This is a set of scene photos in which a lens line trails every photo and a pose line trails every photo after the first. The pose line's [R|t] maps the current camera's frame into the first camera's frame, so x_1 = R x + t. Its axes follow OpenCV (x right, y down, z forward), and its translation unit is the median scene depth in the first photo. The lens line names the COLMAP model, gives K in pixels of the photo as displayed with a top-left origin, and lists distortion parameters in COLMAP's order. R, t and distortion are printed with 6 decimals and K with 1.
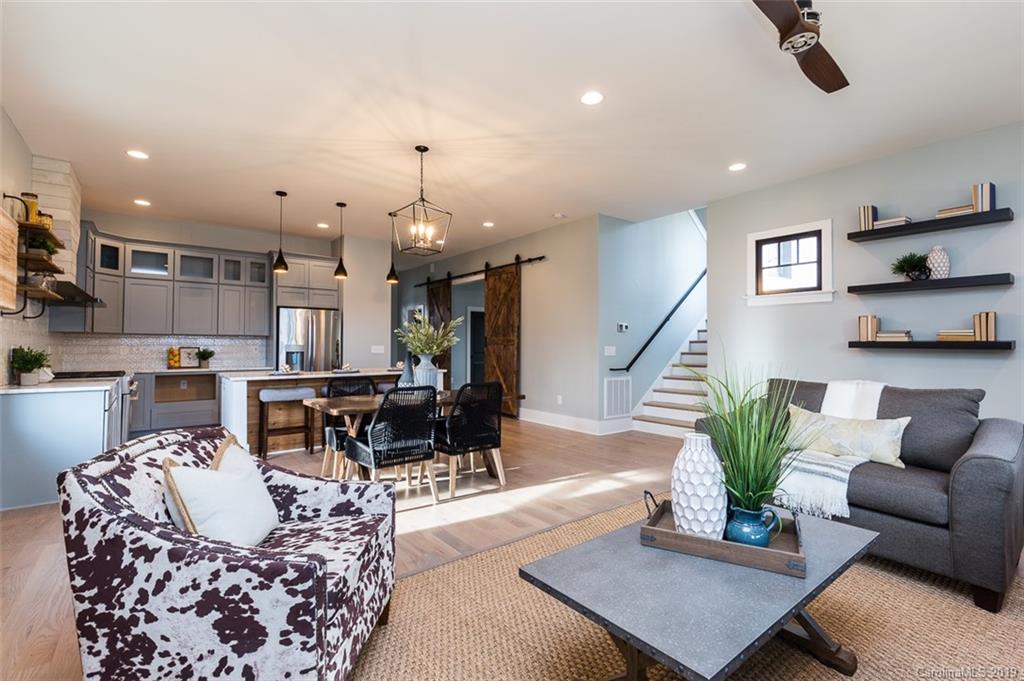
lens RADIAL K [[466.1, 0, 510.7], [0, 466.1, 333.8], [0, 0, 1]] dist [0.010717, -0.001756]
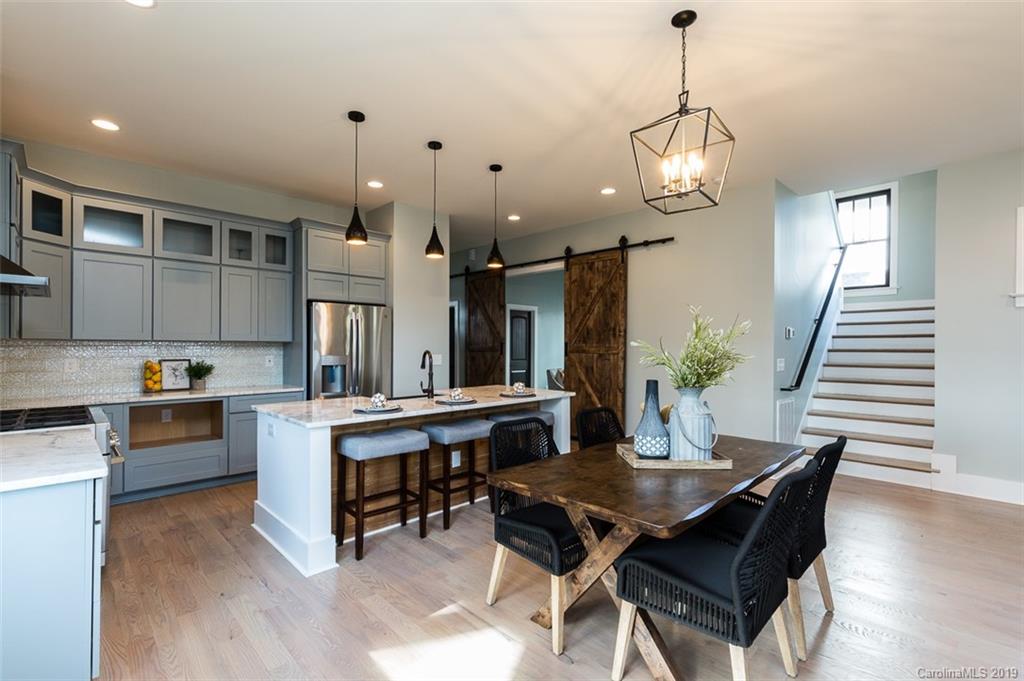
lens RADIAL K [[466.1, 0, 505.9], [0, 466.1, 344.3], [0, 0, 1]] dist [0.010717, -0.001756]
pose [[0.993574, 0.001715, 0.113169, -0.288787], [-0.004505, 0.999692, 0.024402, -0.011363], [-0.113093, -0.024755, 0.993276, 0.281888]]
